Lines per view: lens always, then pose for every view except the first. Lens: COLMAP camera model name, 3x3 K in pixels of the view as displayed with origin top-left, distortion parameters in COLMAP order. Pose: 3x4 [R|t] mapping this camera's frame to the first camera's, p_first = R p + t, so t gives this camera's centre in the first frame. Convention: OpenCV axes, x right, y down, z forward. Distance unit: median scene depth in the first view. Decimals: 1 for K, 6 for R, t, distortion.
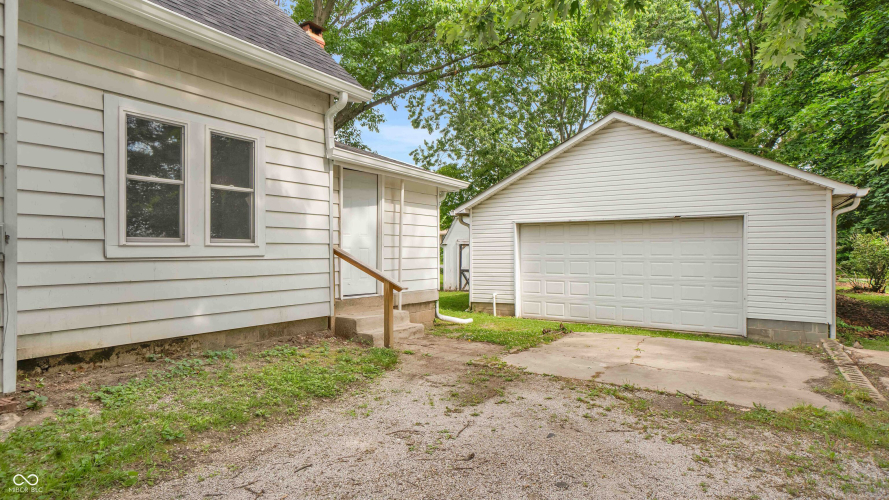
lens RADIAL K [[485.6, 0, 439.2], [0, 485.6, 251.4], [0, 0, 1]] dist [0.000750, -0.000093]
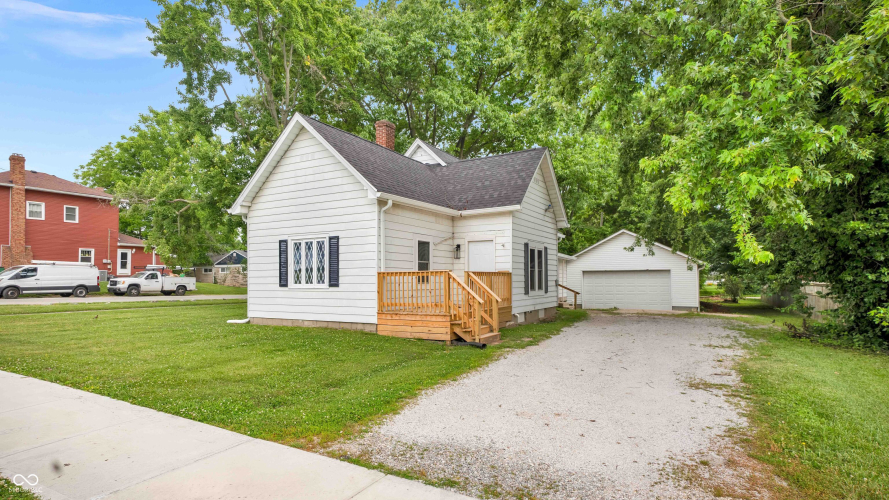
lens RADIAL K [[463.6, 0, 448.6], [0, 463.6, 259.2], [0, 0, 1]] dist [-0.006614, -0.000241]
pose [[0.992668, 0.002579, 0.120845, -0.786454], [0.002807, 0.999011, -0.044377, -0.015524], [-0.120839, 0.044391, 0.991679, -1.216100]]
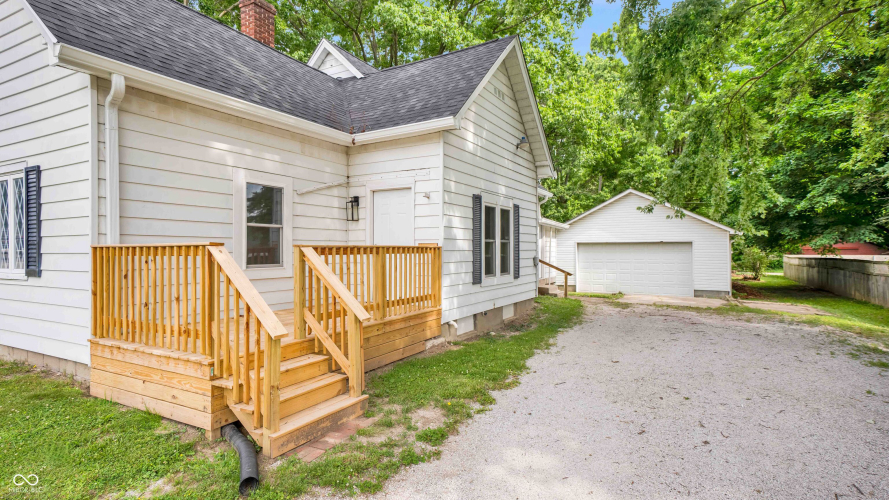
lens RADIAL K [[463.6, 0, 446.9], [0, 463.6, 244.8], [0, 0, 1]] dist [-0.006614, -0.000241]
pose [[0.992191, 0.001446, 0.124723, -0.568194], [0.000143, 0.999919, -0.012730, -0.026807], [-0.124731, 0.012648, 0.992110, -0.723124]]
